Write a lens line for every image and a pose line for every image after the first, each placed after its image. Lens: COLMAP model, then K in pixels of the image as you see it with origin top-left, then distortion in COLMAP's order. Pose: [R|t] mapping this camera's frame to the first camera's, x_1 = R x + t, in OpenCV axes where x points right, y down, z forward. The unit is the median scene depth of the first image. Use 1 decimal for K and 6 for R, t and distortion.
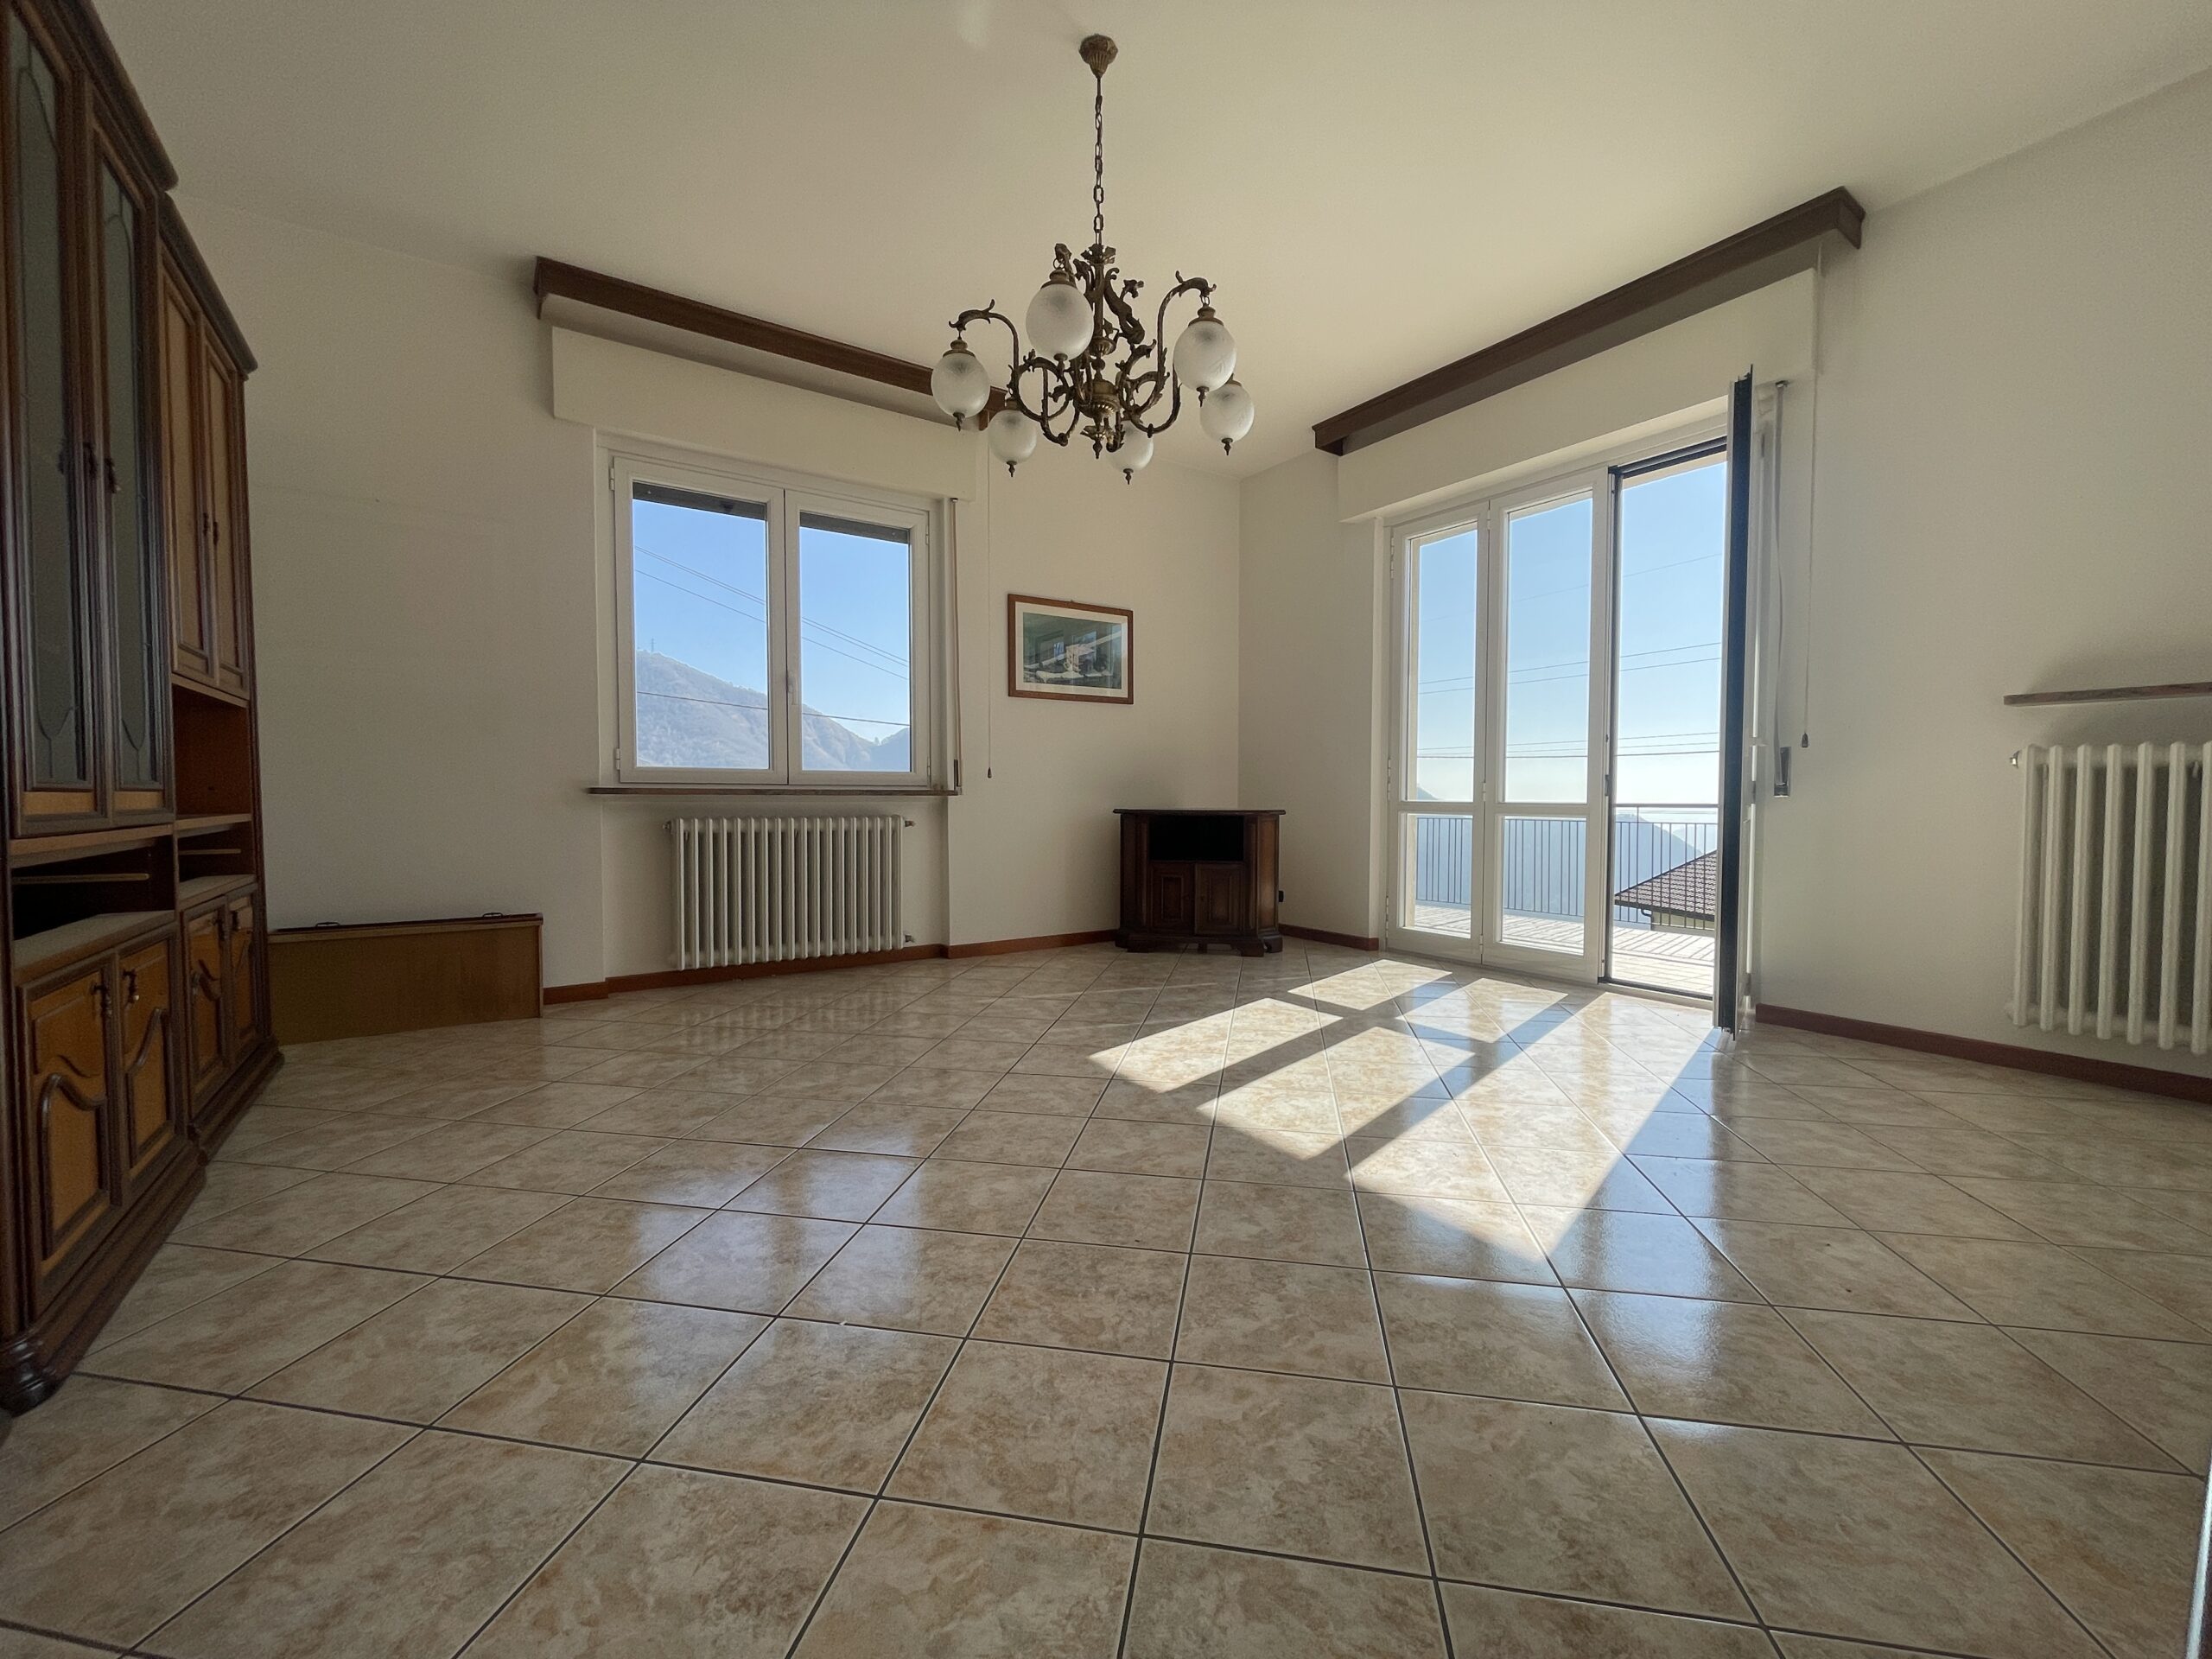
lens RADIAL K [[898.1, 0, 1100.6], [0, 898.1, 828.7], [0, 0, 1]] dist [-0.007056, 0.000143]
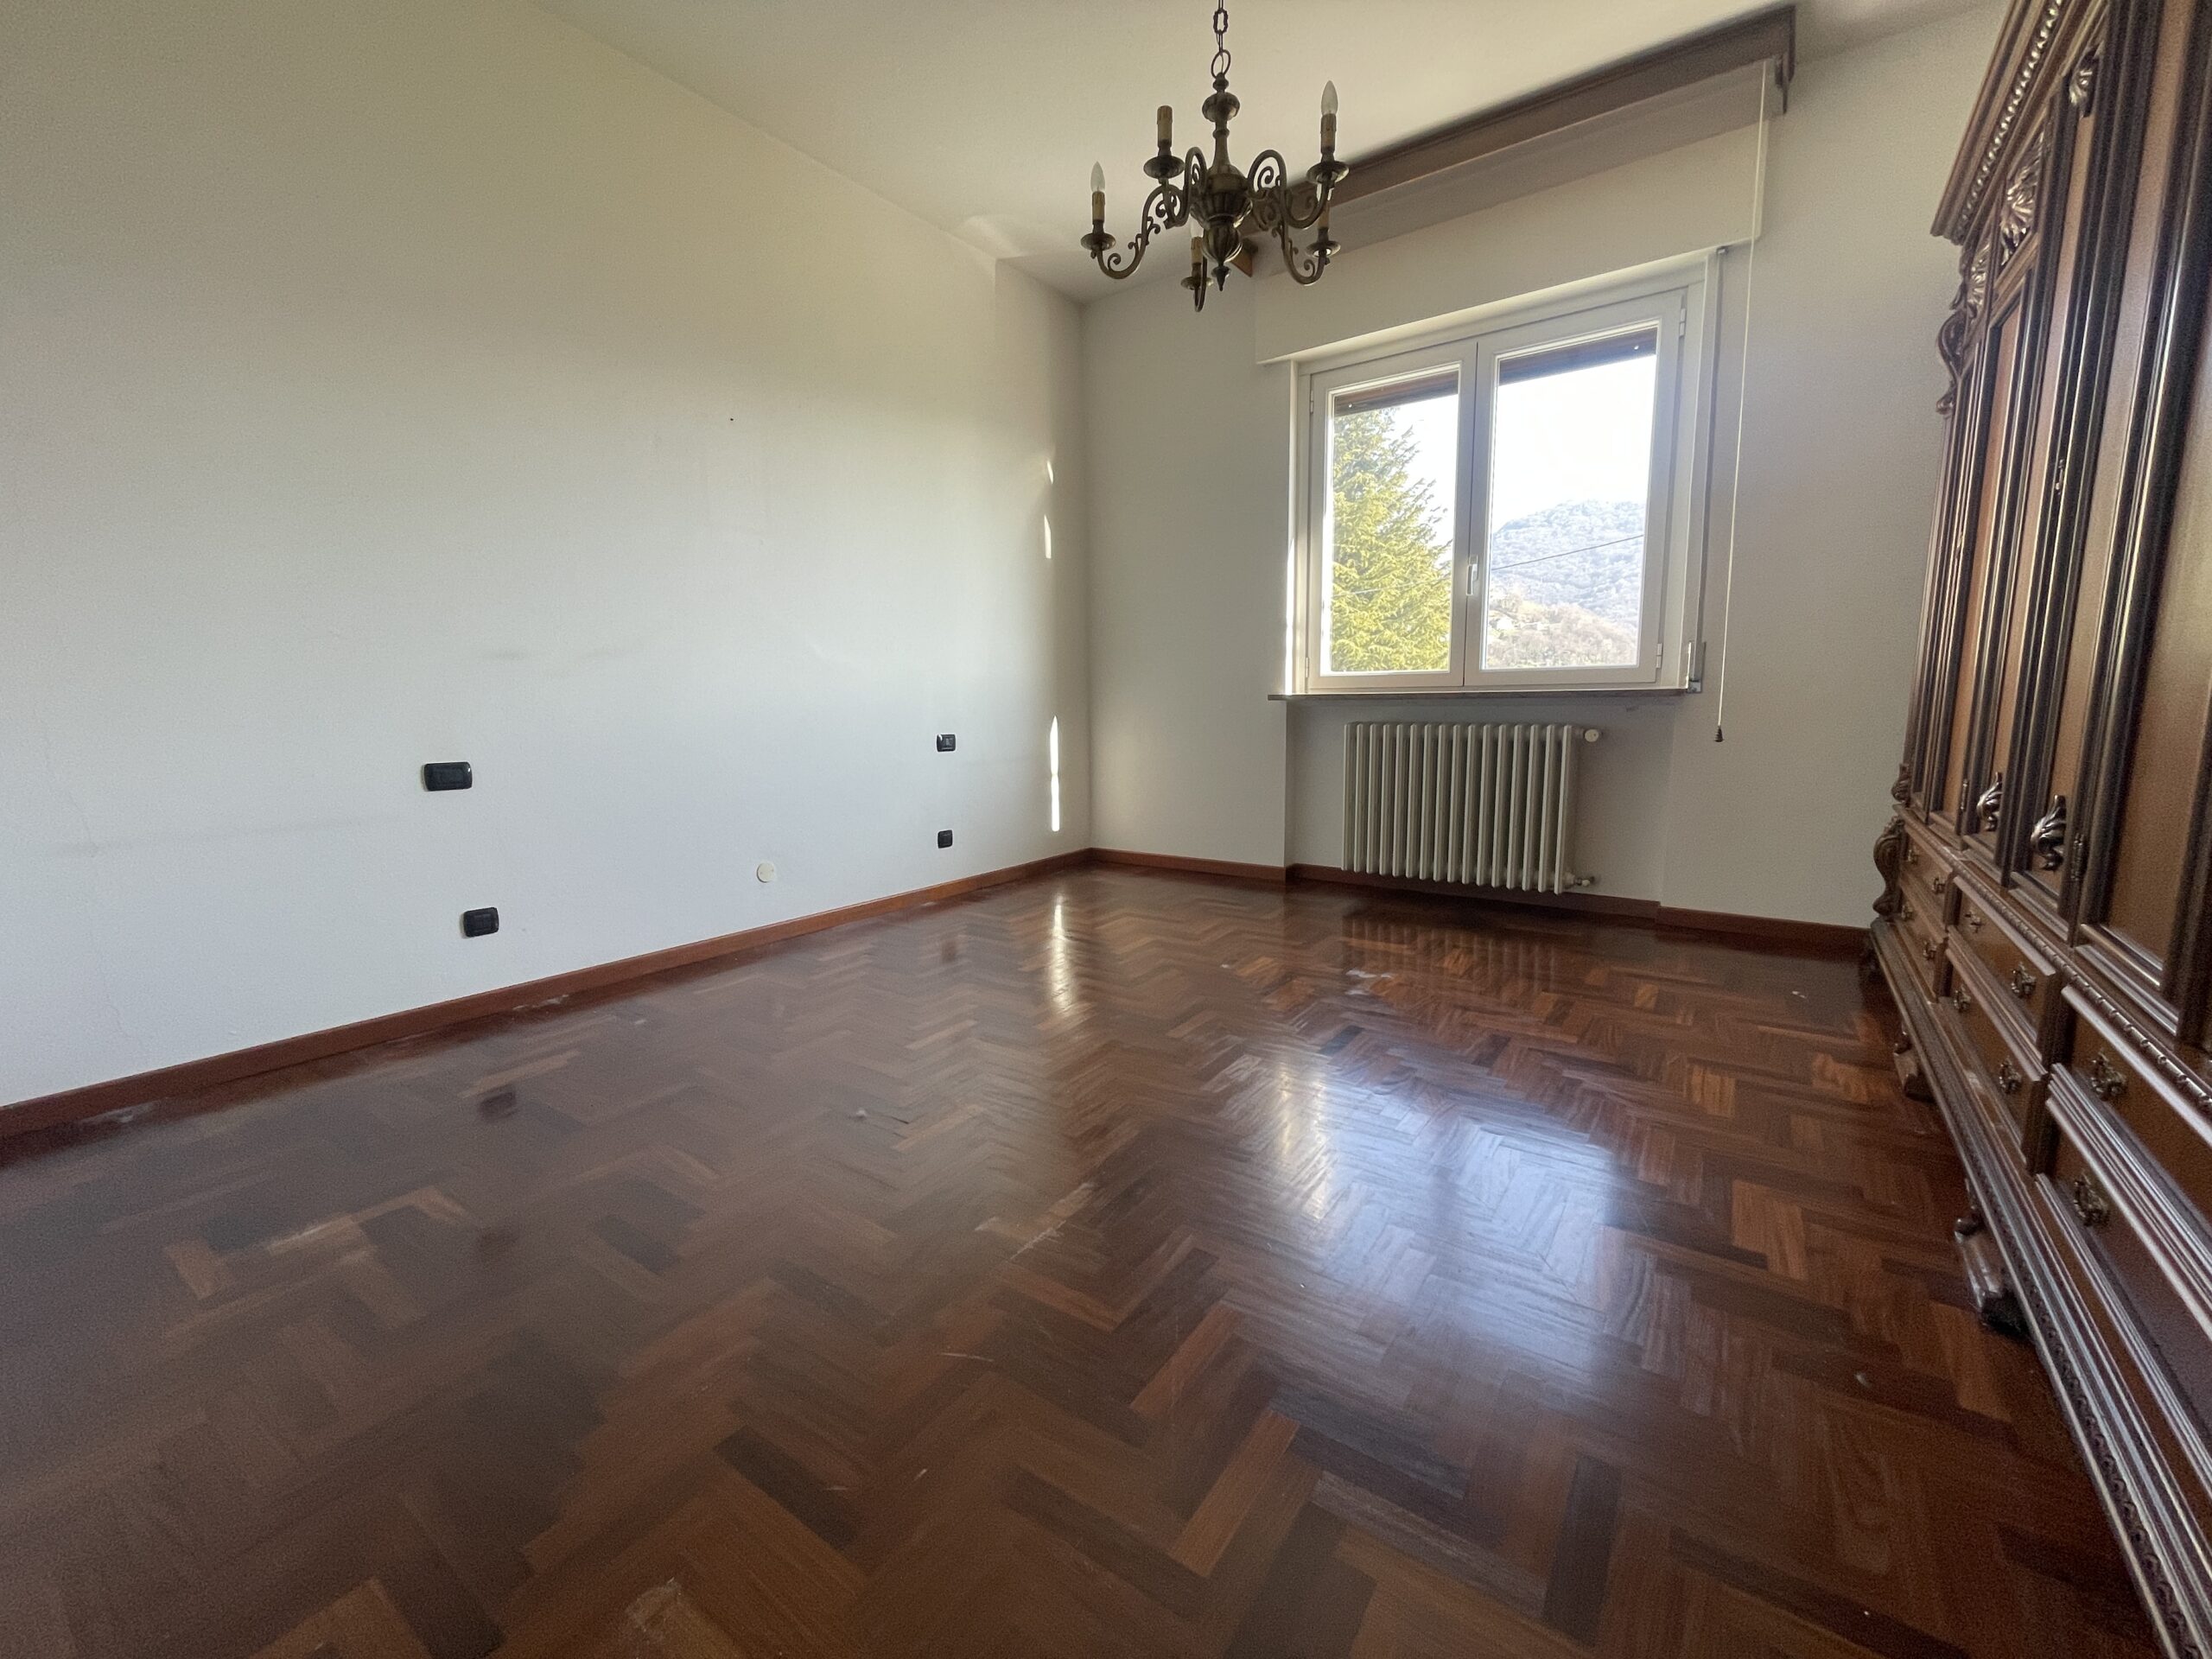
lens RADIAL K [[898.1, 0, 1118.5], [0, 898.1, 823.6], [0, 0, 1]] dist [-0.007056, 0.000143]
pose [[0.345092, 0.125892, -0.930088, 0.391072], [-0.018419, 0.991681, 0.127395, -0.021511], [0.938388, -0.026831, 0.344540, 0.348182]]
